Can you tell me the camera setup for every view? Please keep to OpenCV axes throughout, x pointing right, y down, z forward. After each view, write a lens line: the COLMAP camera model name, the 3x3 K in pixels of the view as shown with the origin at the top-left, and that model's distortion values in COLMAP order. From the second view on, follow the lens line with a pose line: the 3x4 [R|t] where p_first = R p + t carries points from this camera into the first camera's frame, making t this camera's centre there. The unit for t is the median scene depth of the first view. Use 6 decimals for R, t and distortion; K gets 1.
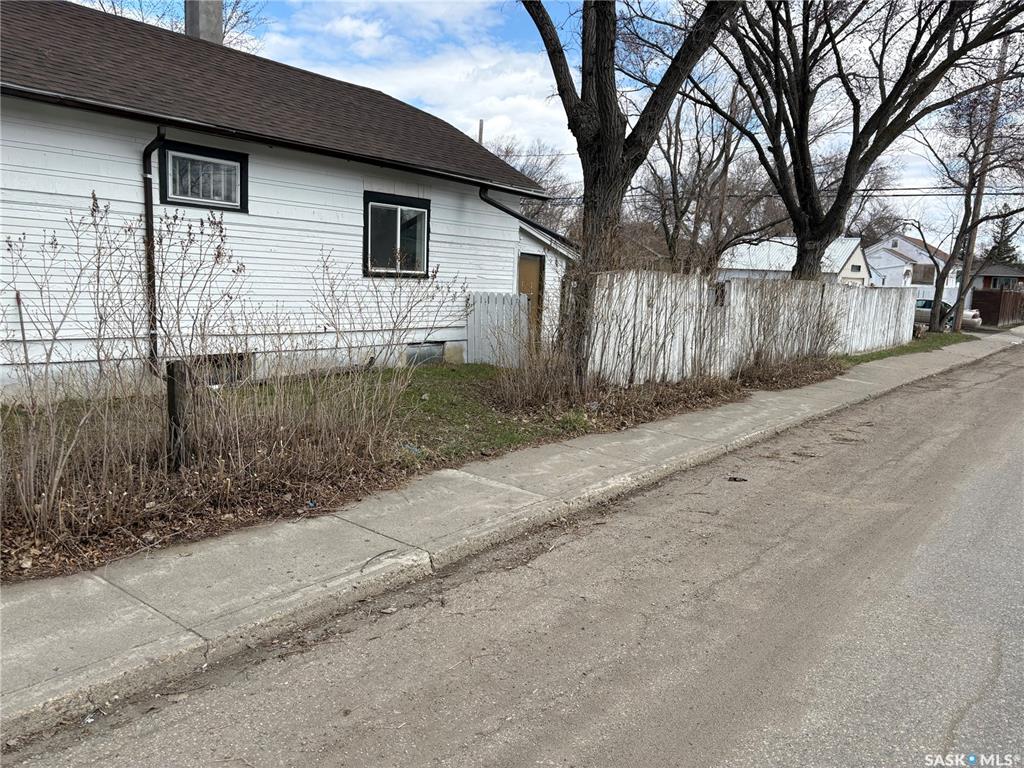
lens RADIAL K [[782.9, 0, 516.2], [0, 782.9, 387.4], [0, 0, 1]] dist [0.028343, -0.010075]
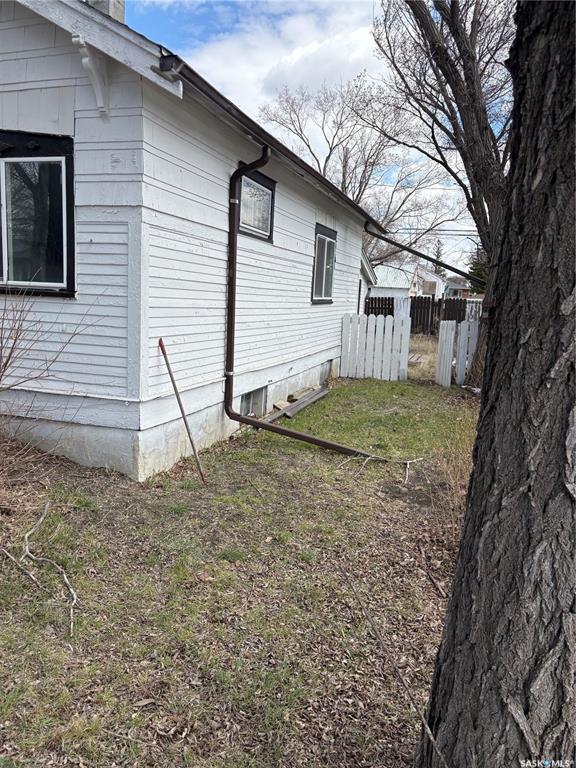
lens RADIAL K [[587.2, 0, 282.2], [0, 587.2, 381.6], [0, 0, 1]] dist [0.028343, -0.010075]
pose [[0.943592, -0.045866, 0.327917, -0.442348], [0.037702, 0.998801, 0.031215, -0.056916], [-0.328956, -0.017091, 0.944191, 0.238981]]
